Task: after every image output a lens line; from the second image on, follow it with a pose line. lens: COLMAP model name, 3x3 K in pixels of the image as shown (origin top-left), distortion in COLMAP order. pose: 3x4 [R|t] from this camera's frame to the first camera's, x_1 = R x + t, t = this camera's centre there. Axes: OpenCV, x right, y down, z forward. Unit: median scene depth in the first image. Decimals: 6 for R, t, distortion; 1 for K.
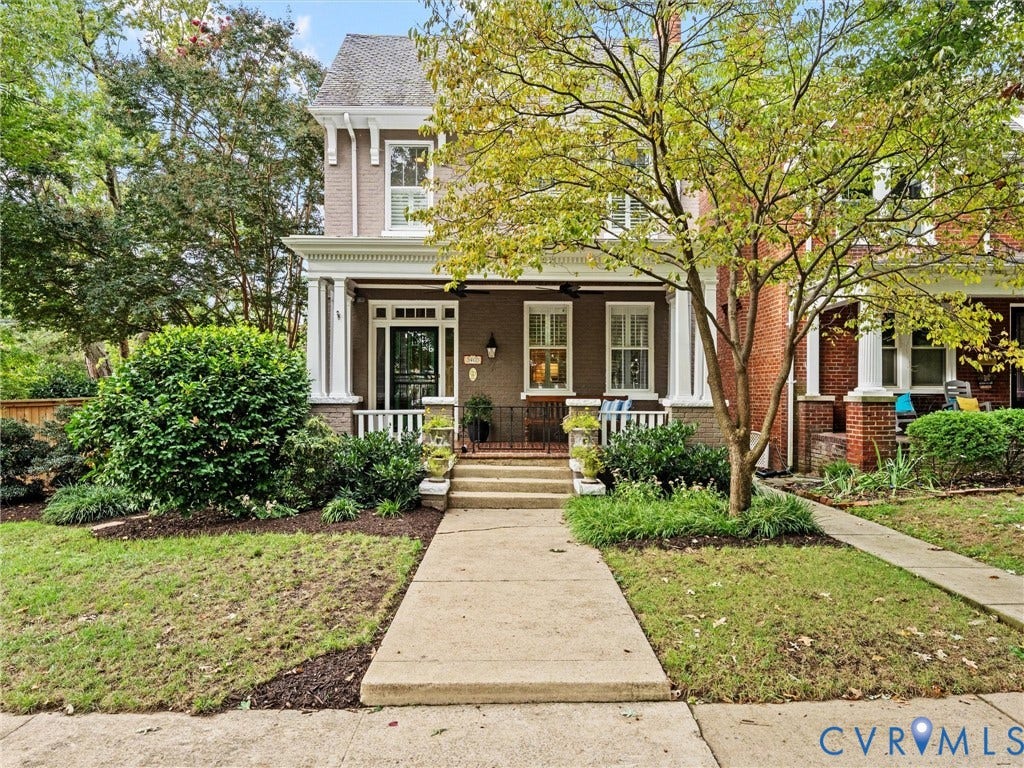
lens RADIAL K [[678.1, 0, 512.0], [0, 678.1, 384.0], [0, 0, 1]] dist [0.000862, 0.000454]
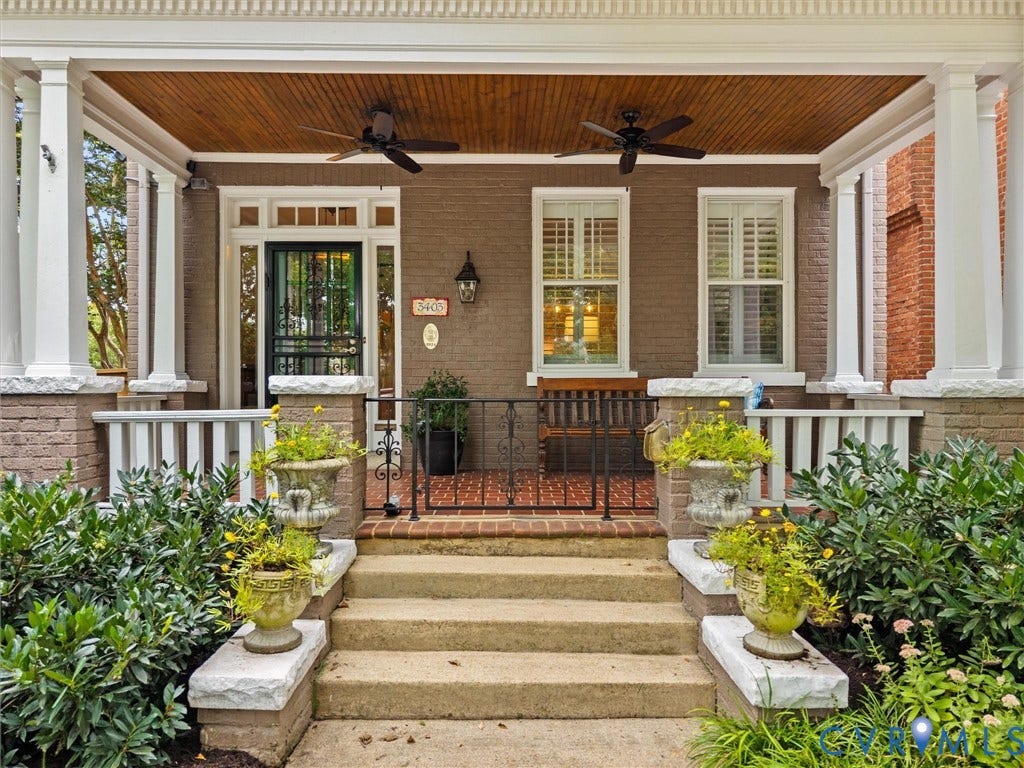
lens RADIAL K [[678.1, 0, 512.0], [0, 678.1, 384.0], [0, 0, 1]] dist [0.000862, 0.000454]
pose [[0.999931, -0.004305, 0.010965, -0.003582], [0.004226, 0.999966, 0.007143, 0.017978], [-0.010996, -0.007097, 0.999914, 0.511080]]
